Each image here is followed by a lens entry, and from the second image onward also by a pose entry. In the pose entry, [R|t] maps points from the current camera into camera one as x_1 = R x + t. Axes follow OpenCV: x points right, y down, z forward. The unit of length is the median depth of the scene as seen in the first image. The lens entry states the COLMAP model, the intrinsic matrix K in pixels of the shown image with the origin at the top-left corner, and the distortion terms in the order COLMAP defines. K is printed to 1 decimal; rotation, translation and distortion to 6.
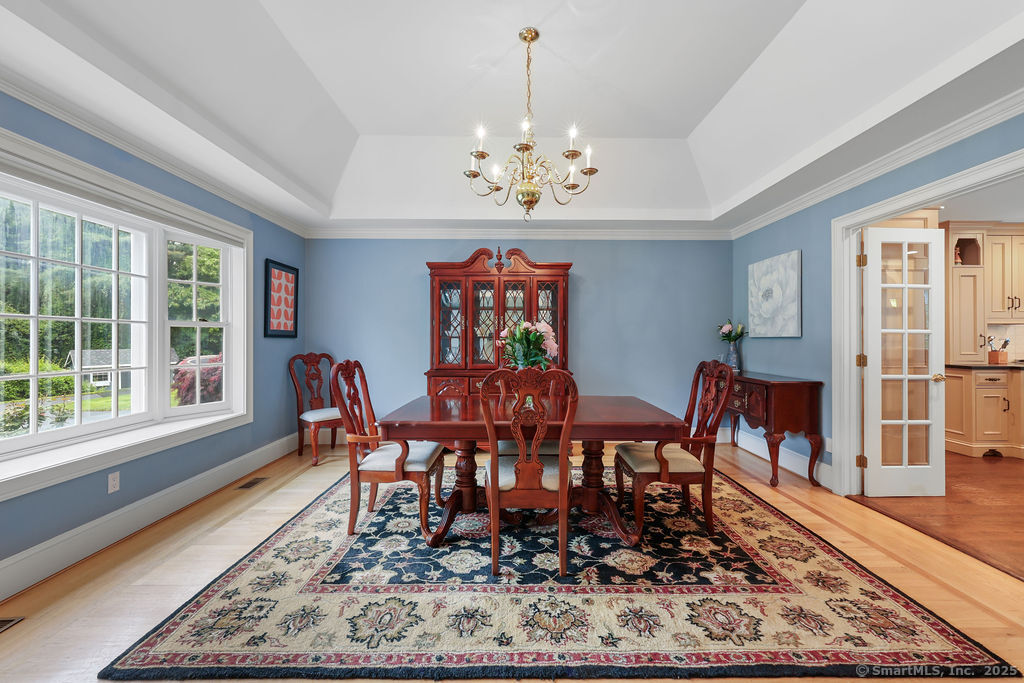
lens RADIAL K [[415.5, 0, 514.8], [0, 415.5, 337.3], [0, 0, 1]] dist [0.002130, 0.000160]
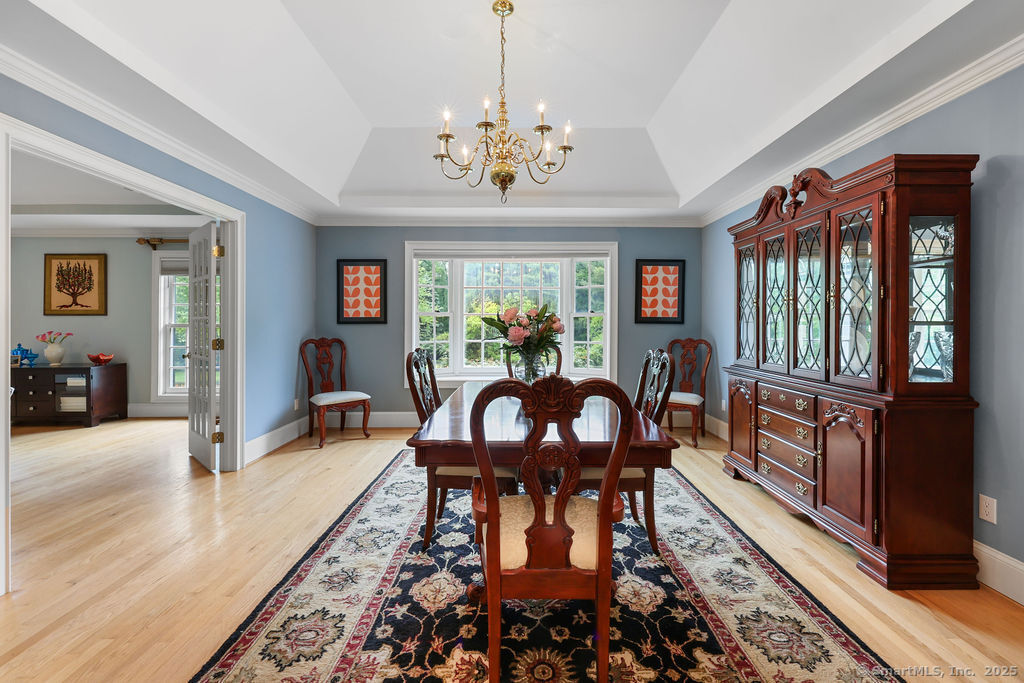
lens RADIAL K [[415.5, 0, 522.9], [0, 415.5, 320.6], [0, 0, 1]] dist [0.002130, 0.000160]
pose [[0.015000, -0.002498, -0.999884, 1.201210], [-0.001353, 0.999996, -0.002518, -0.007789], [0.999887, 0.001390, 0.014997, 1.237057]]
